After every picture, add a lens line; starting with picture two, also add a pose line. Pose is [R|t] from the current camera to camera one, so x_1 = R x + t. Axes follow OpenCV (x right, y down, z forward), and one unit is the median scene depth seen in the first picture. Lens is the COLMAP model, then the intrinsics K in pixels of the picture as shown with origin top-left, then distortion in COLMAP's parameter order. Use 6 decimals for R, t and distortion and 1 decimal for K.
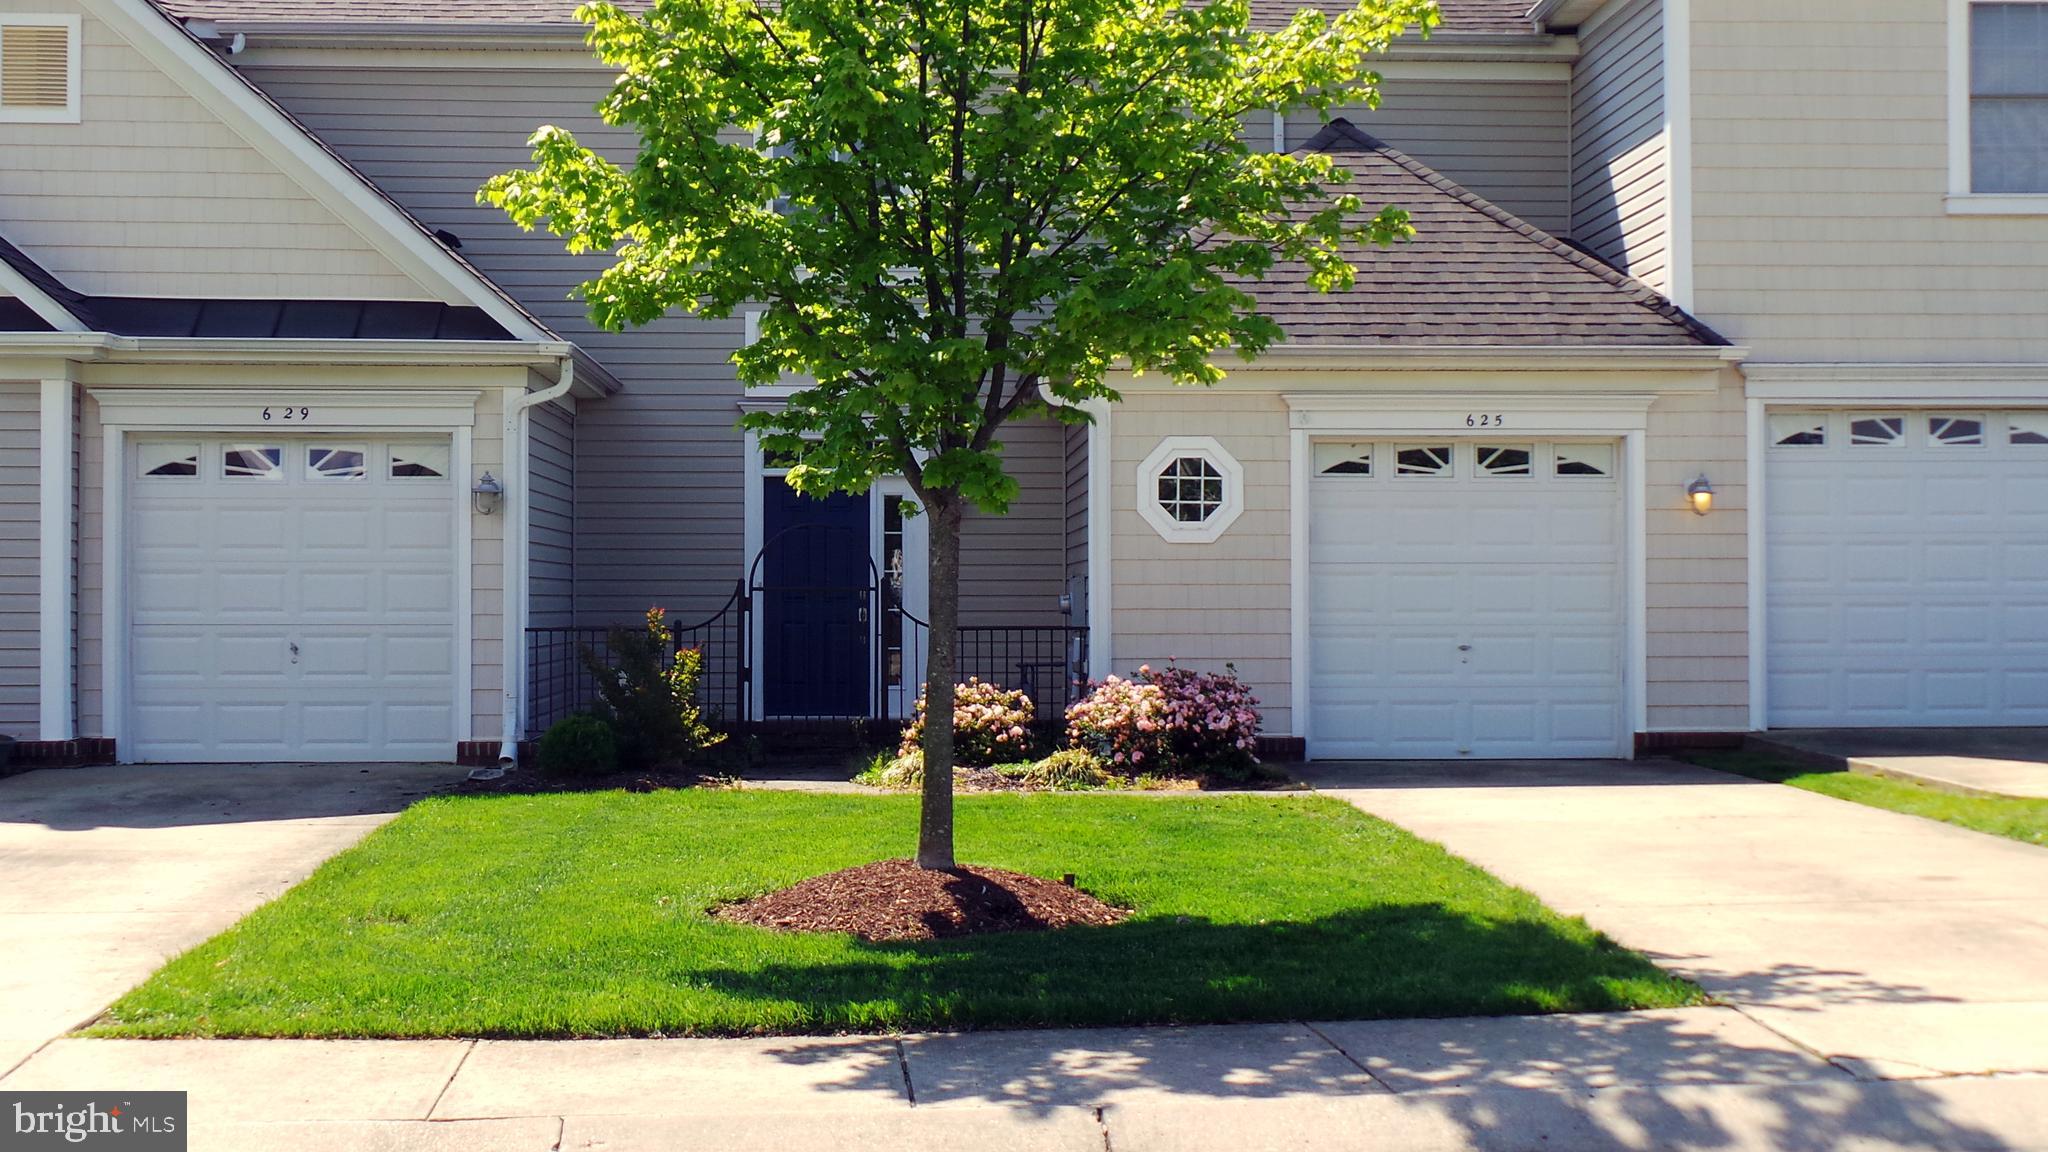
lens RADIAL K [[2694.6, 0, 1024.0], [0, 2694.6, 576.0], [0, 0, 1]] dist [0.018087, -0.048727]
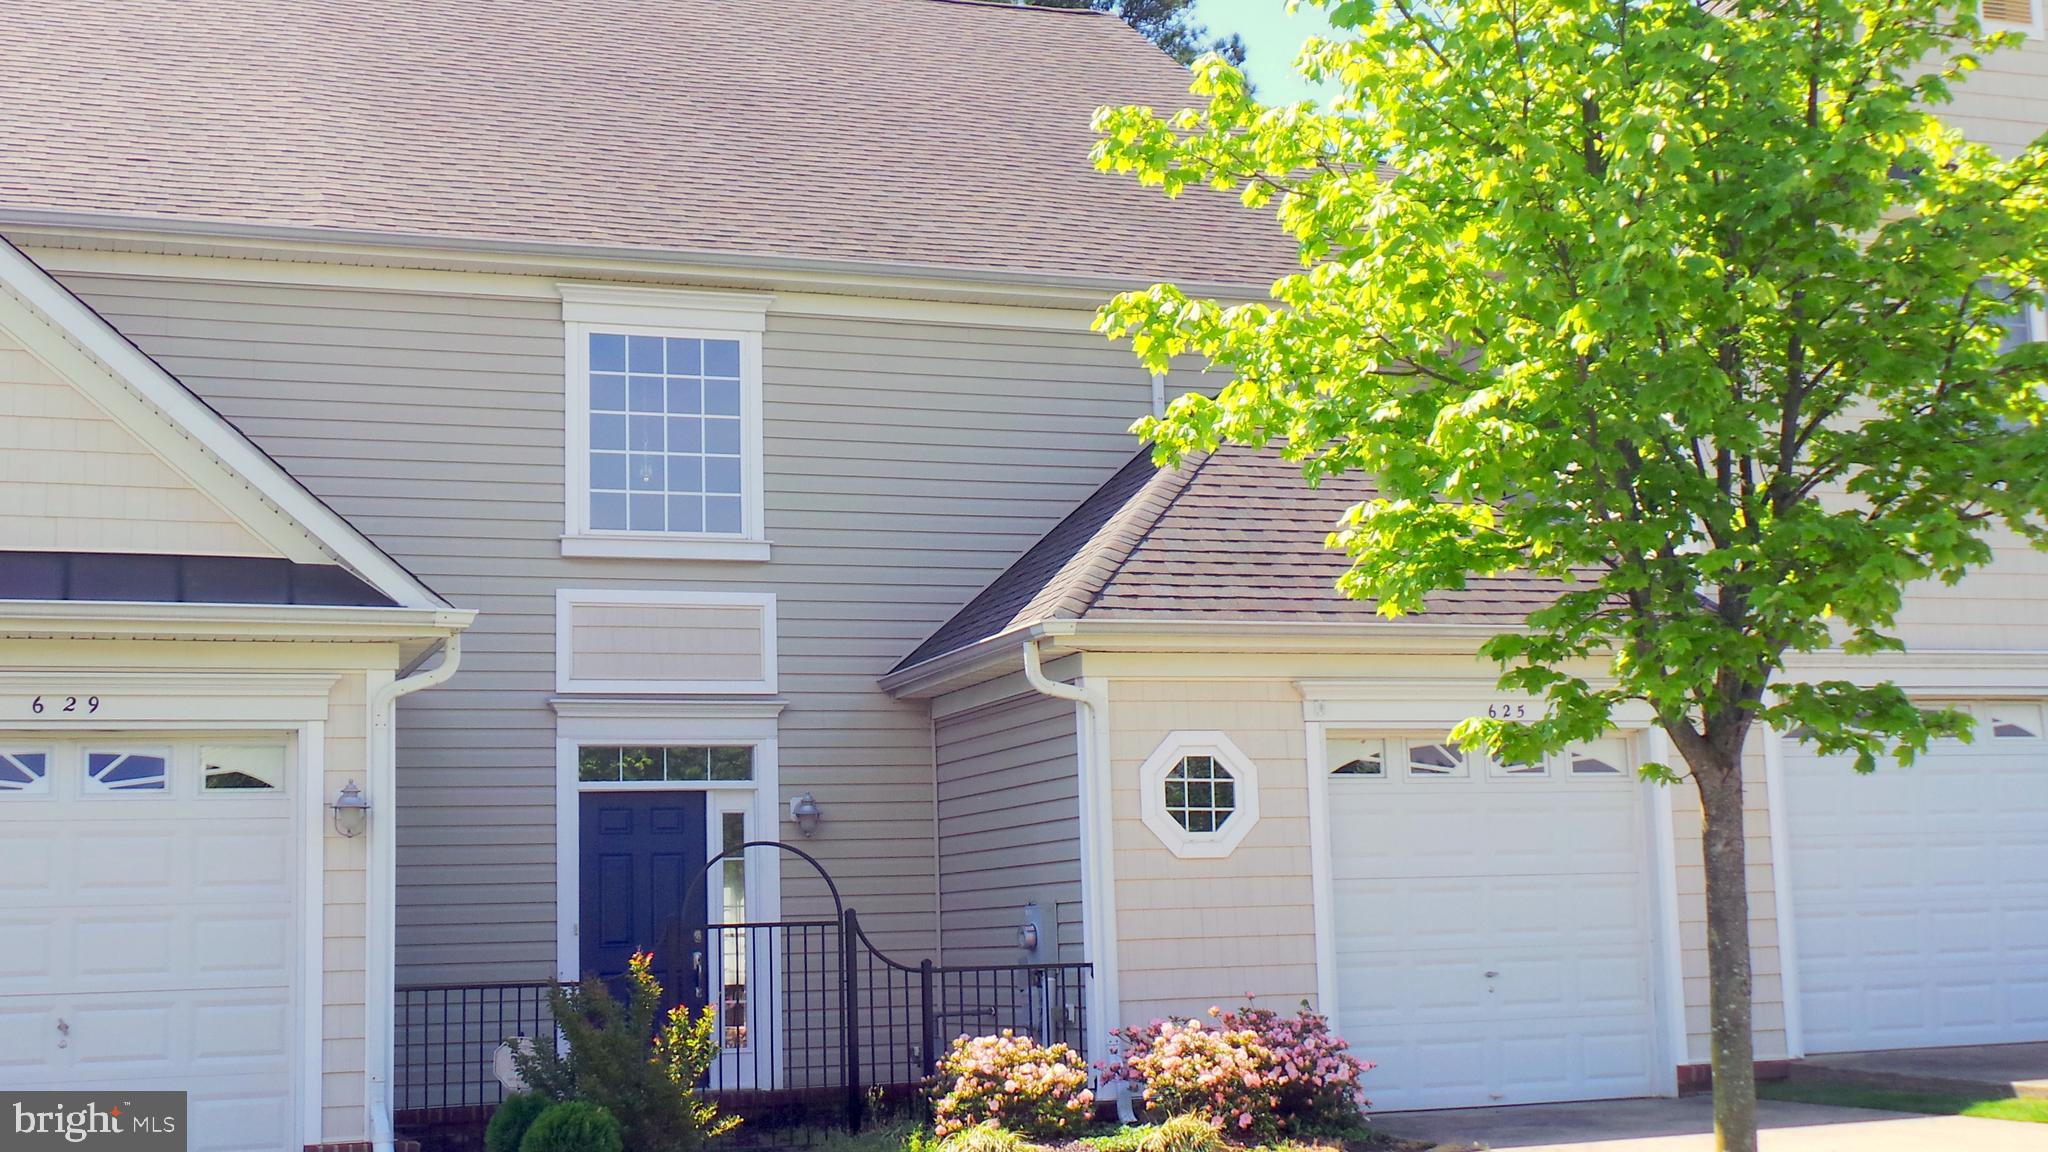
lens RADIAL K [[2694.6, 0, 1024.0], [0, 2694.6, 576.0], [0, 0, 1]] dist [0.018087, -0.048727]
pose [[0.950891, 0.013621, 0.309227, -0.250937], [0.026713, 0.991693, -0.125827, 0.004725], [-0.308372, 0.127908, 0.942627, 0.217086]]
